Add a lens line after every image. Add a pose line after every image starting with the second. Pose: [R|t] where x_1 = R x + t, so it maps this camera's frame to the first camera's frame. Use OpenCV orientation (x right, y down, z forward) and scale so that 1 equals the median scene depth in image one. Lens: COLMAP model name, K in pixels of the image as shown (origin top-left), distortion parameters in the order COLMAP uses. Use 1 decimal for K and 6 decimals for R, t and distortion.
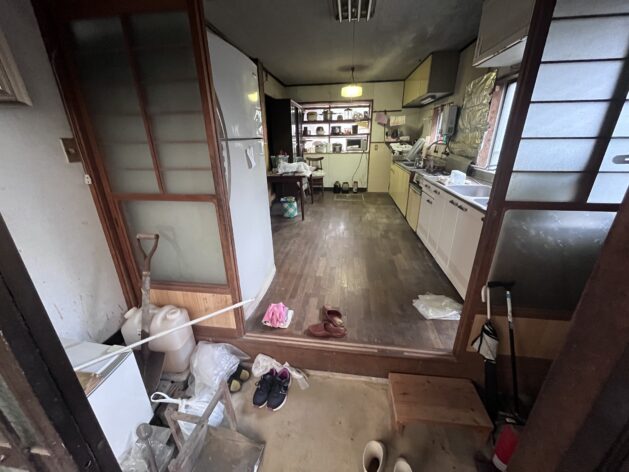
lens RADIAL K [[253.3, 0, 310.7], [0, 253.3, 234.0], [0, 0, 1]] dist [-0.003277, -0.000185]
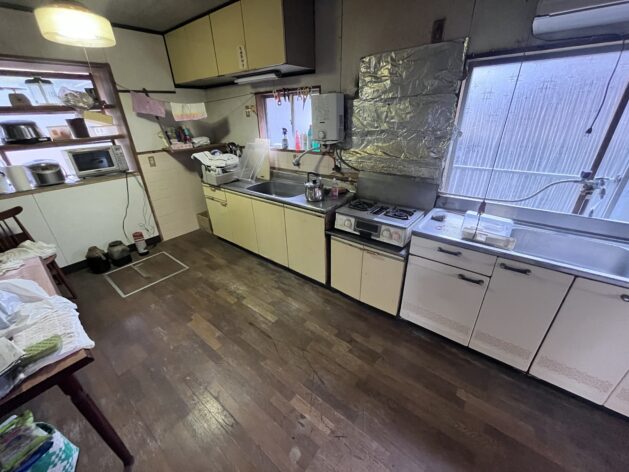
lens RADIAL K [[253.3, 0, 315.8], [0, 253.3, 235.0], [0, 0, 1]] dist [-0.003277, -0.000185]
pose [[0.505234, -0.372599, 0.778402, -0.035644], [0.327621, 0.917276, 0.226426, -0.206326], [-0.798375, 0.140623, 0.585510, 0.433718]]
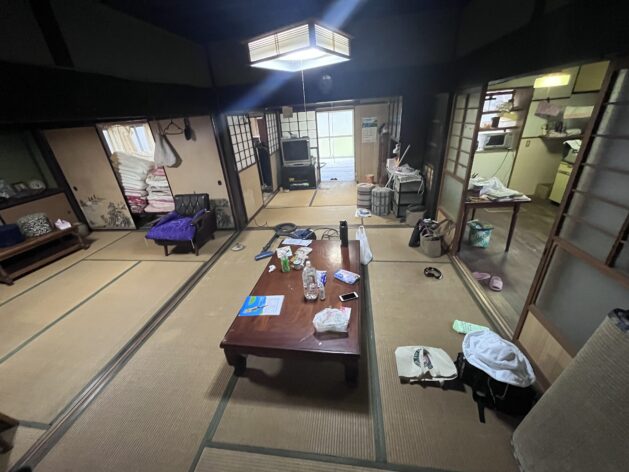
lens RADIAL K [[253.3, 0, 315.1], [0, 253.3, 234.2], [0, 0, 1]] dist [-0.003277, -0.000185]
pose [[0.998290, -0.056241, -0.015957, -0.441125], [0.057281, 0.995562, 0.074666, -0.144486], [0.011687, -0.075453, 0.997081, 0.133729]]
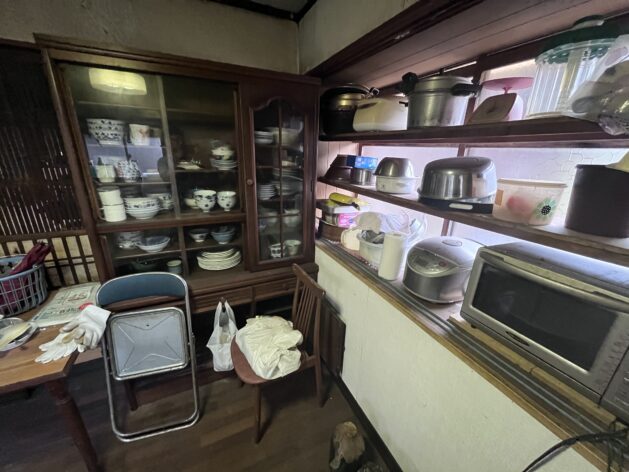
lens RADIAL K [[253.3, 0, 312.5], [0, 253.3, 236.3], [0, 0, 1]] dist [-0.003277, -0.000185]
pose [[0.524076, 0.298997, -0.797462, 0.210115], [-0.335964, 0.932995, 0.129025, -0.376423], [0.782606, 0.200300, 0.589413, 0.852711]]
